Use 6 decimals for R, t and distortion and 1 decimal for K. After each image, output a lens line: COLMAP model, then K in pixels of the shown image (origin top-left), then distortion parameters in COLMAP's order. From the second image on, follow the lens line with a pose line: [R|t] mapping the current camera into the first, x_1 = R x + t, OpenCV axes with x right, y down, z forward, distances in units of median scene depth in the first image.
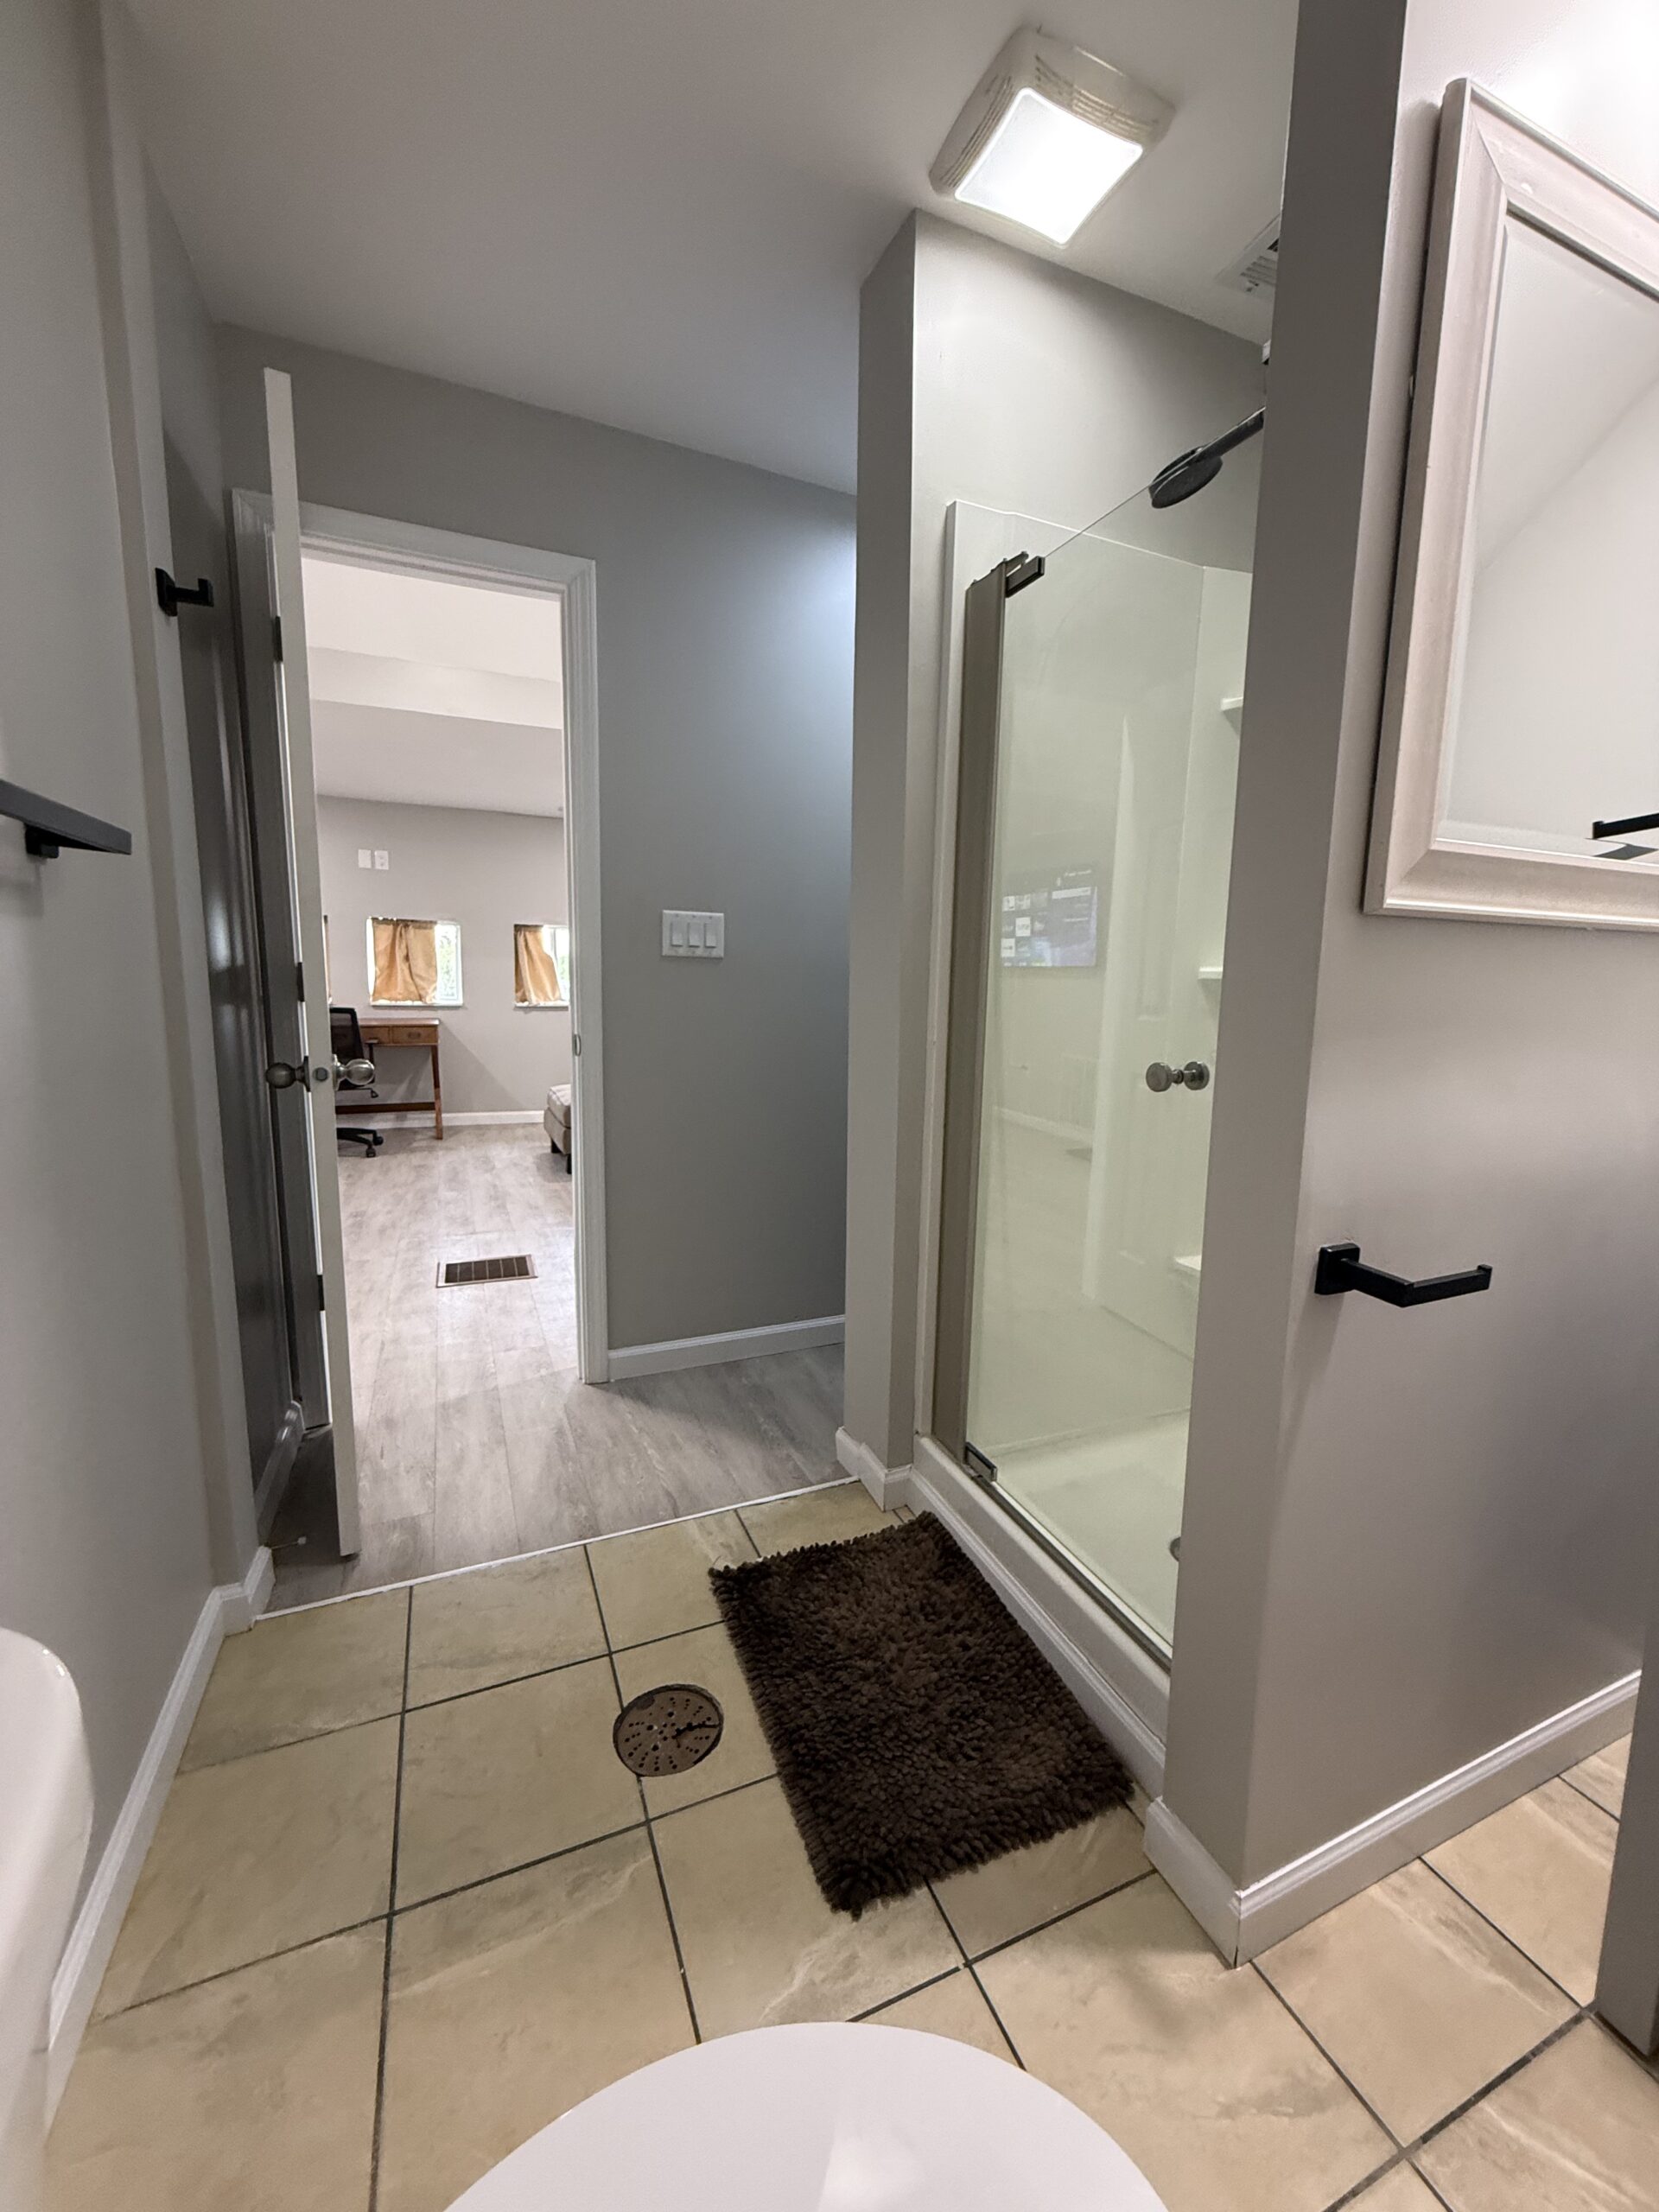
lens RADIAL K [[879.5, 0, 834.7], [0, 879.5, 1096.7], [0, 0, 1]] dist [-0.000500, 0.000168]
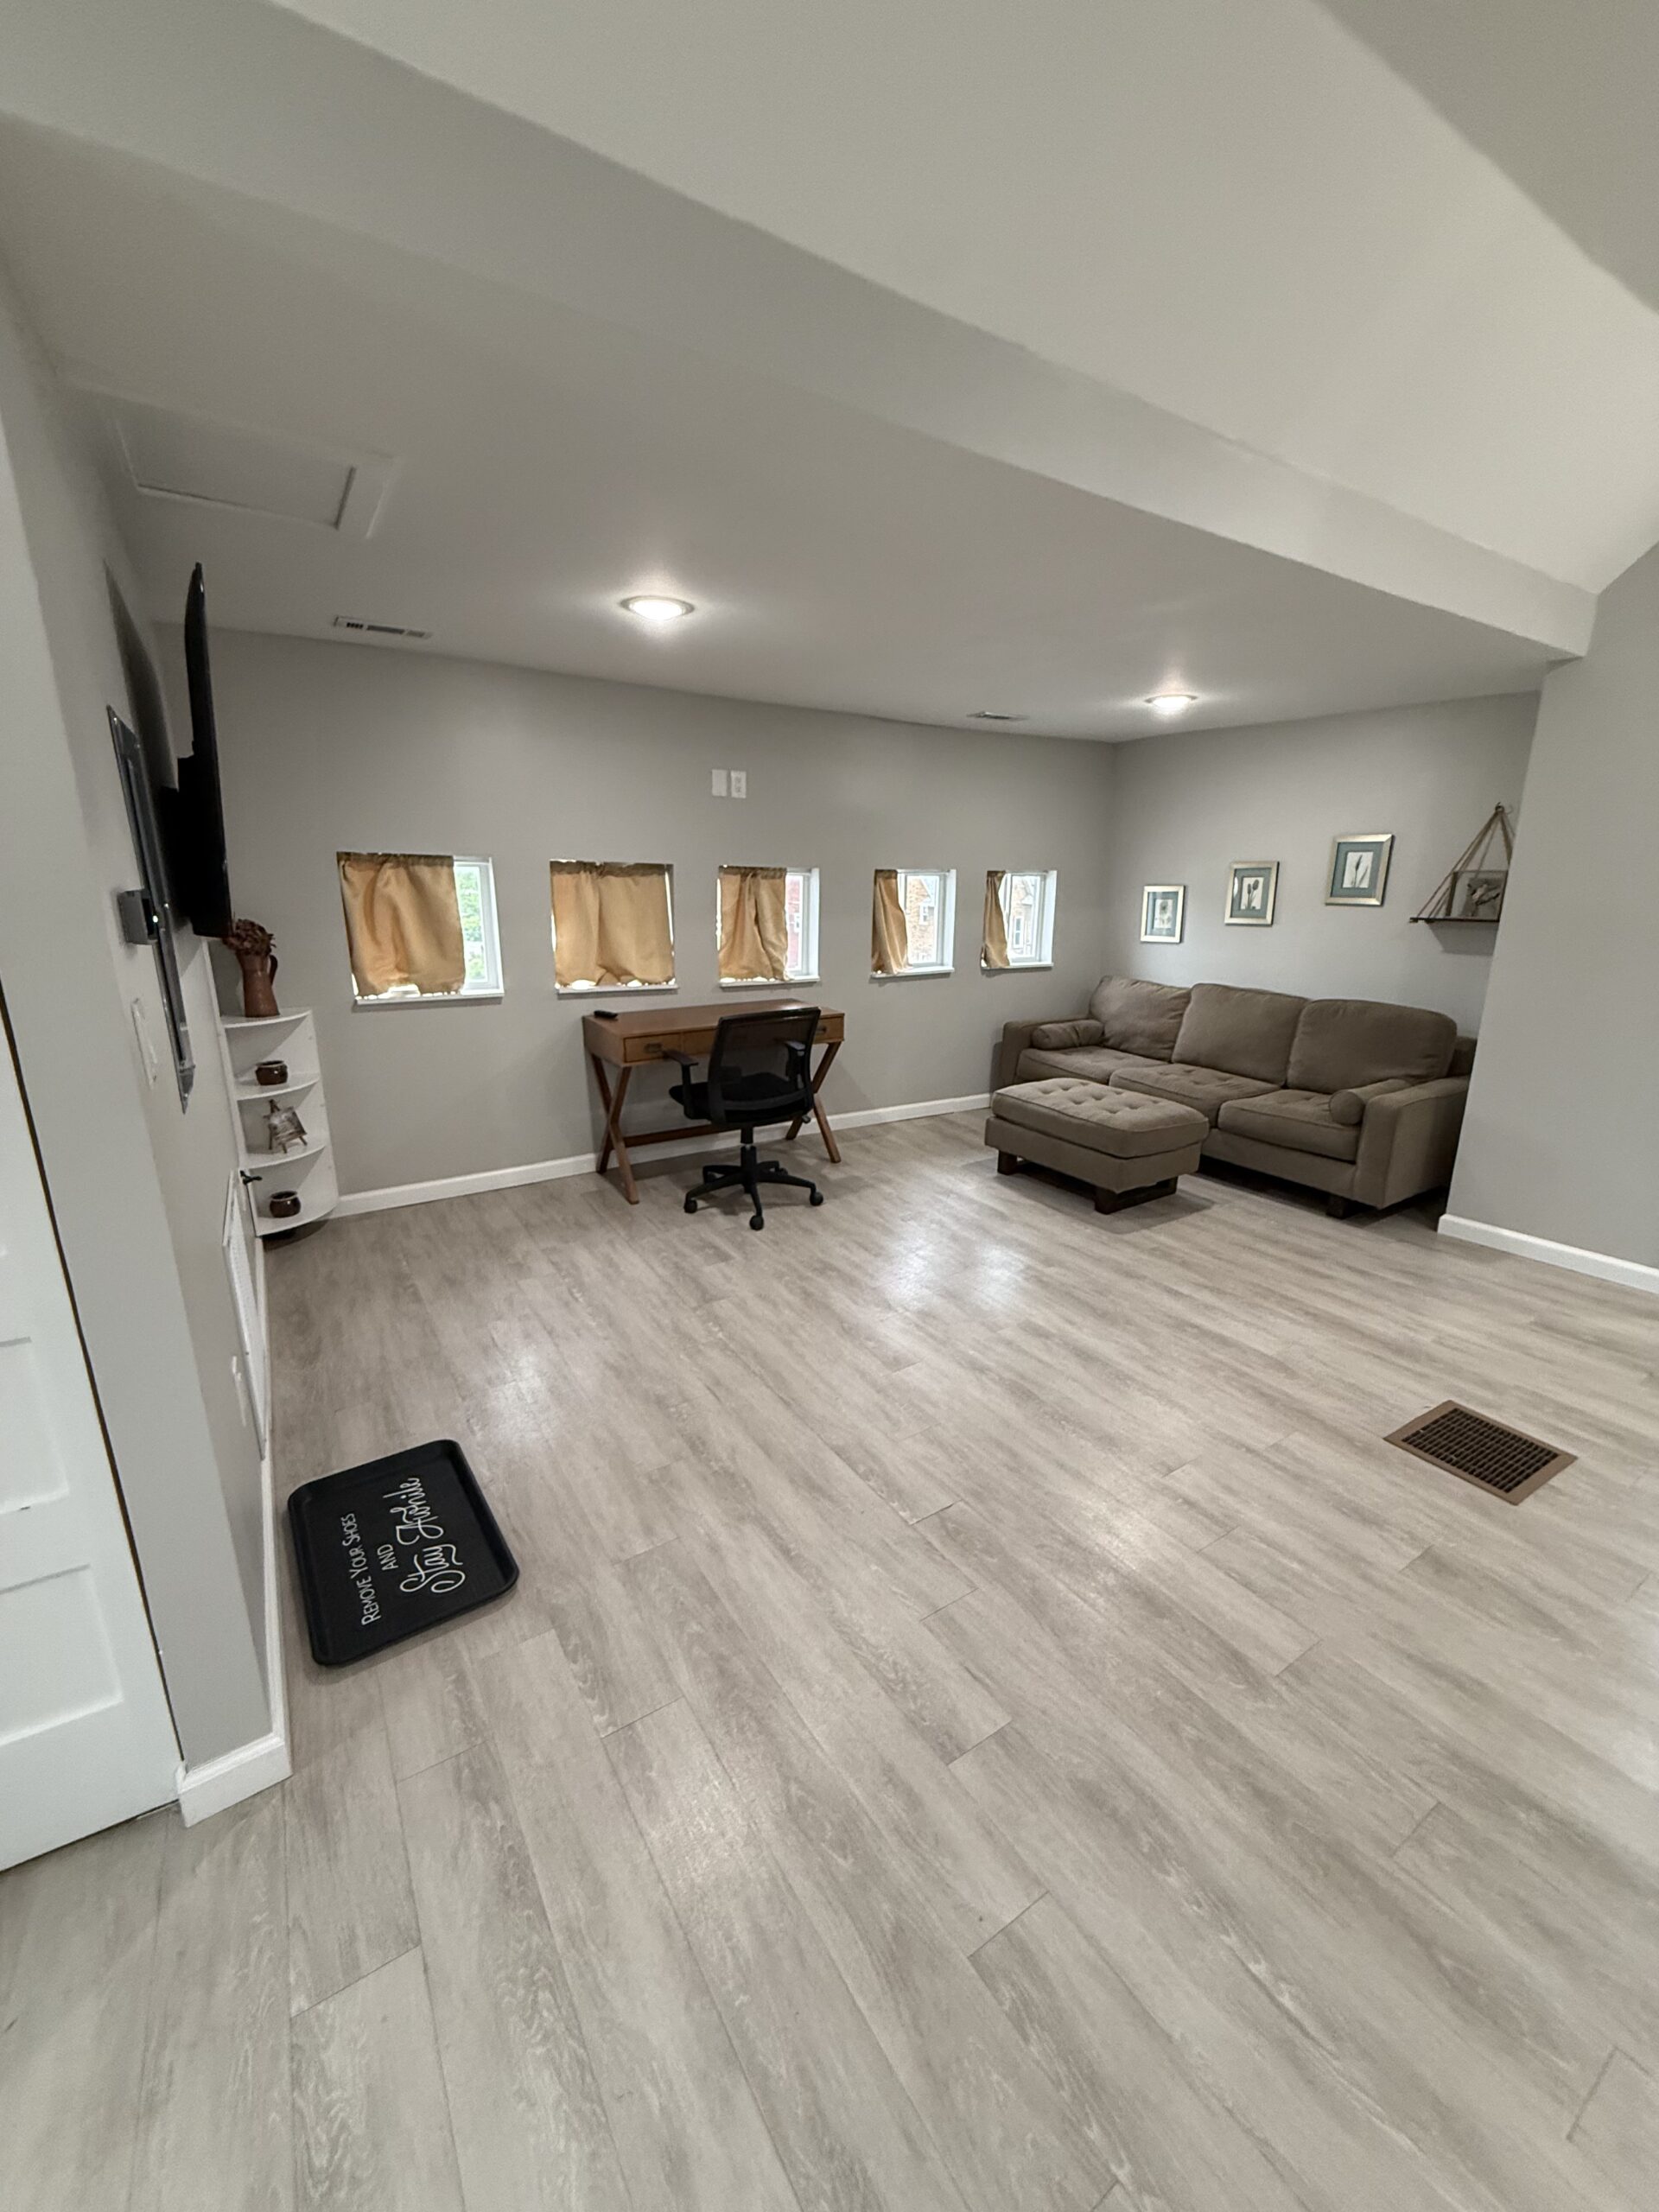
lens RADIAL K [[879.5, 0, 834.7], [0, 879.5, 1102.9], [0, 0, 1]] dist [-0.000500, 0.000168]
pose [[0.987478, -0.050306, 0.149518, -1.314176], [0.032431, 0.992284, 0.119673, -0.221687], [-0.154385, -0.113325, 0.981490, 0.594680]]
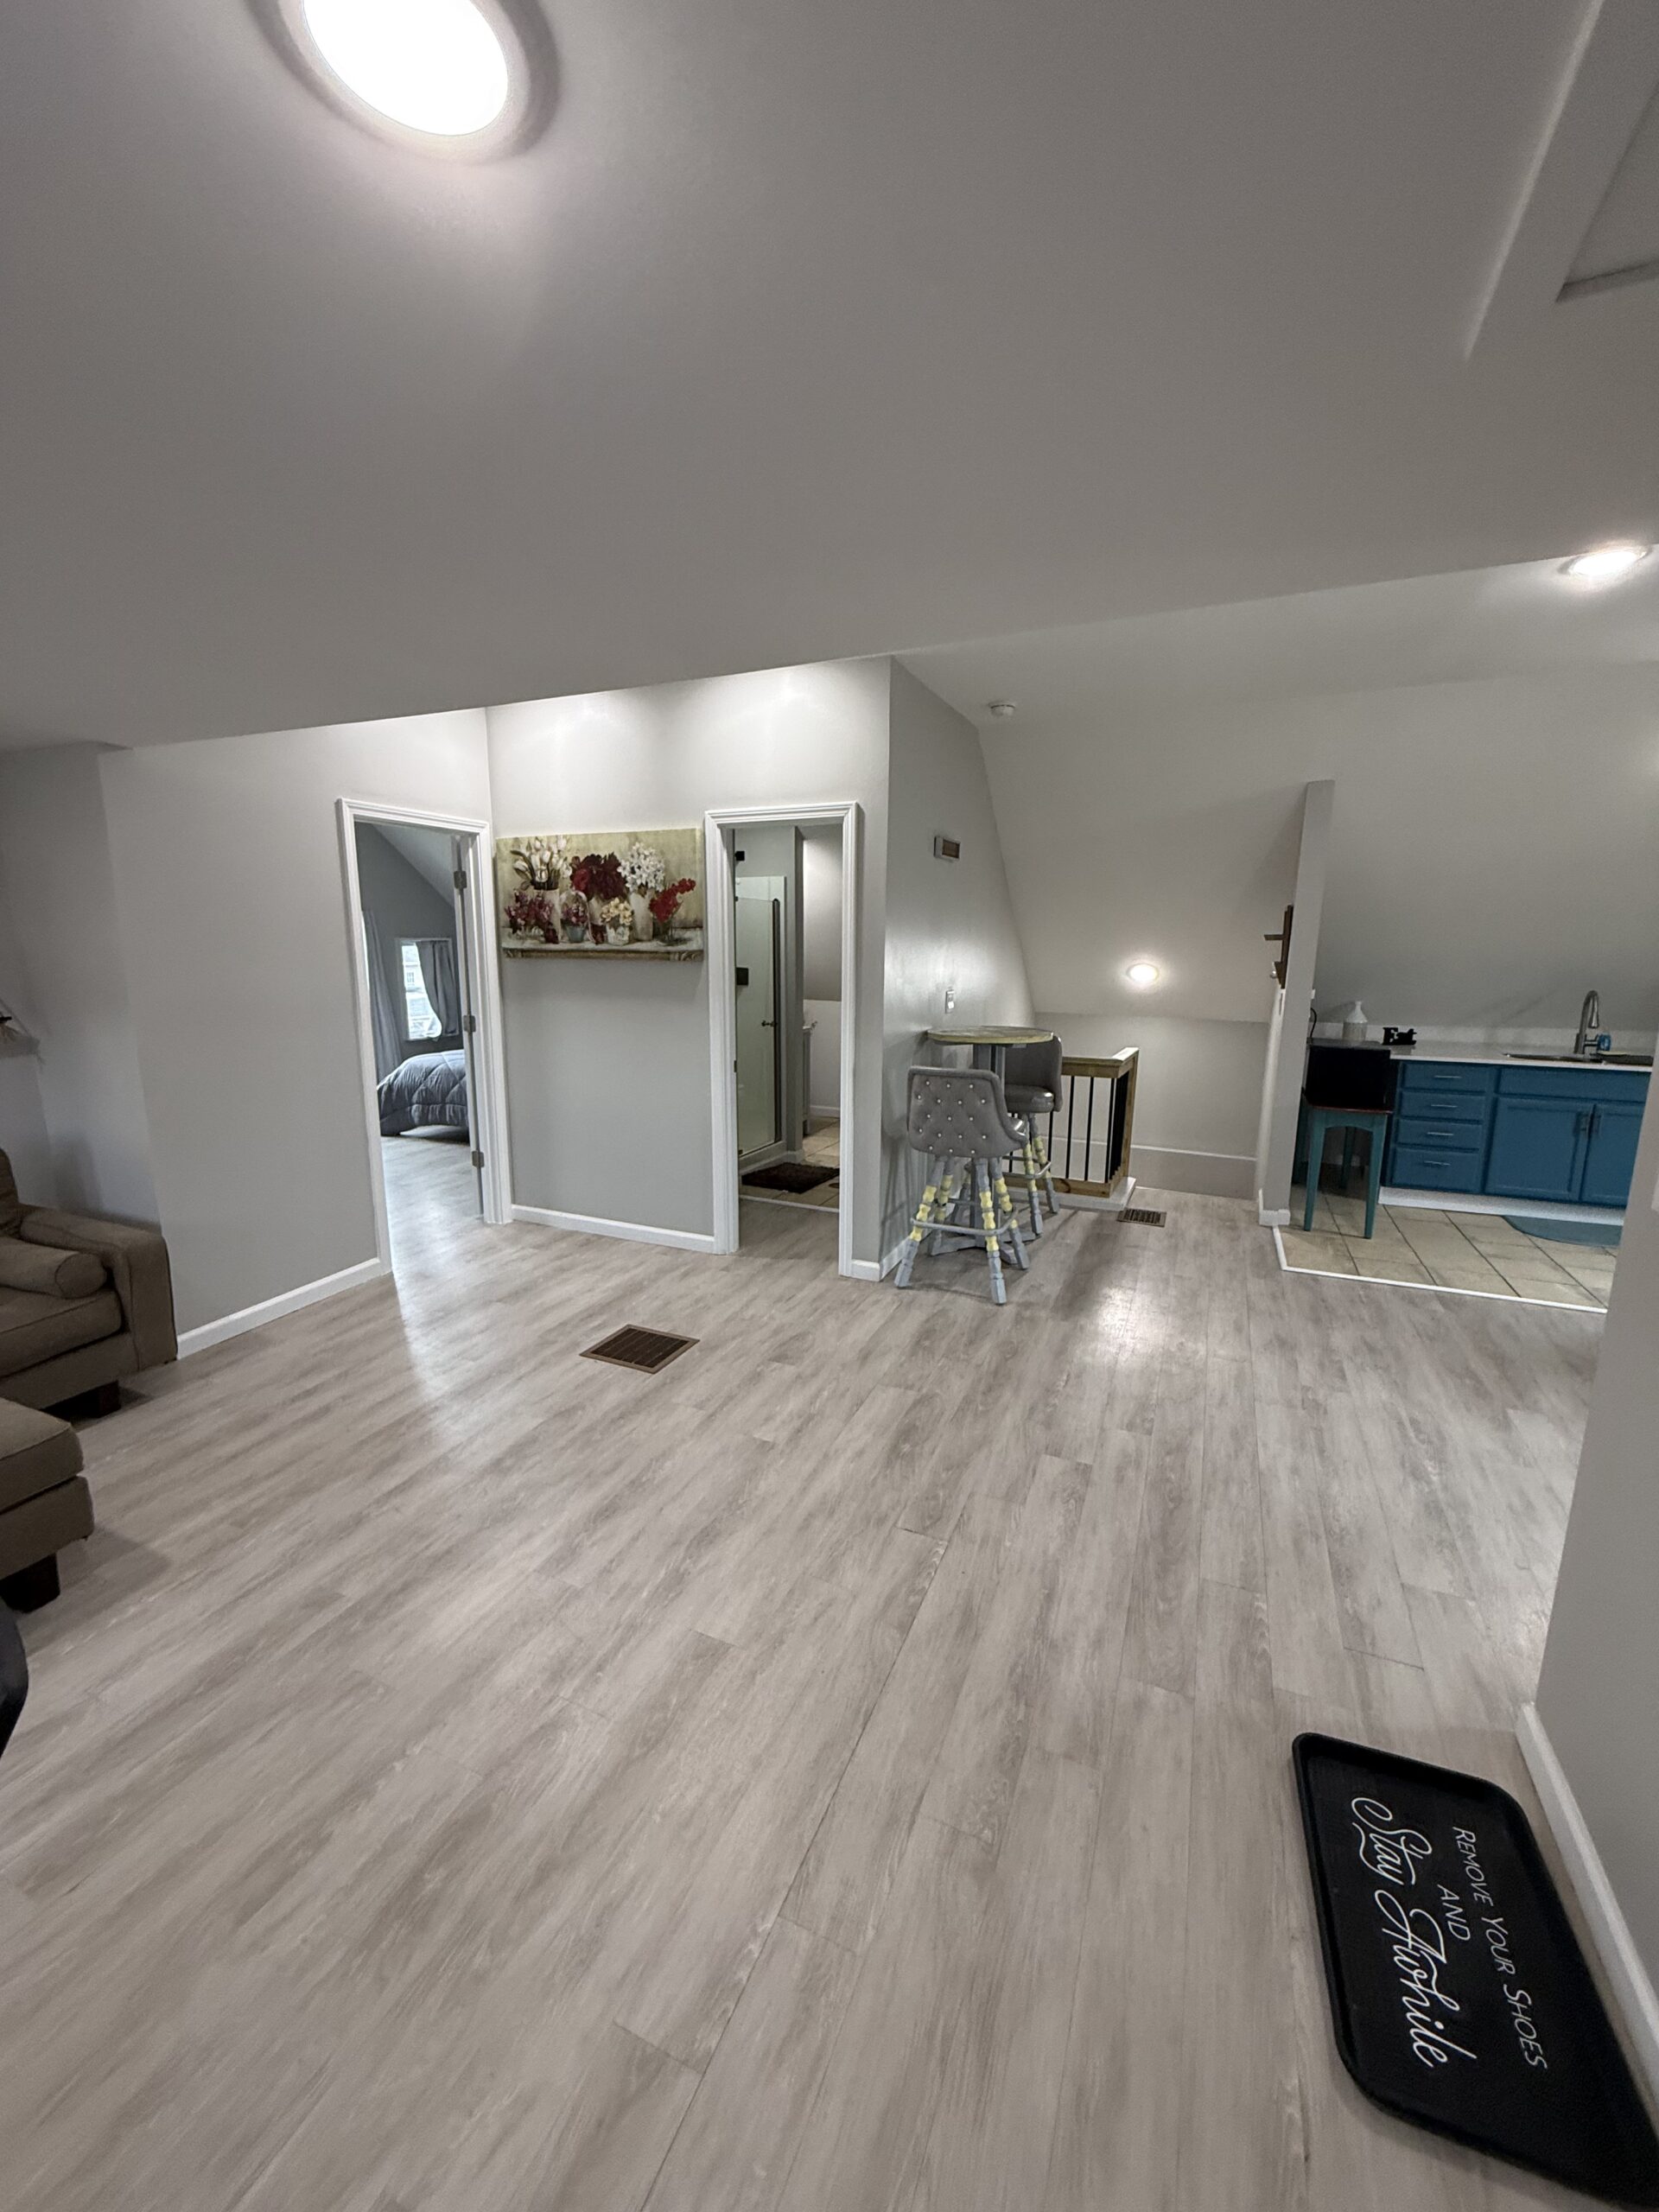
lens RADIAL K [[879.5, 0, 834.9], [0, 879.5, 1103.9], [0, 0, 1]] dist [-0.000500, 0.000168]
pose [[-0.678345, -0.154247, 0.718371, -1.663278], [0.079593, 0.956536, 0.280544, -0.456797], [-0.730420, 0.247482, -0.636584, 1.904449]]
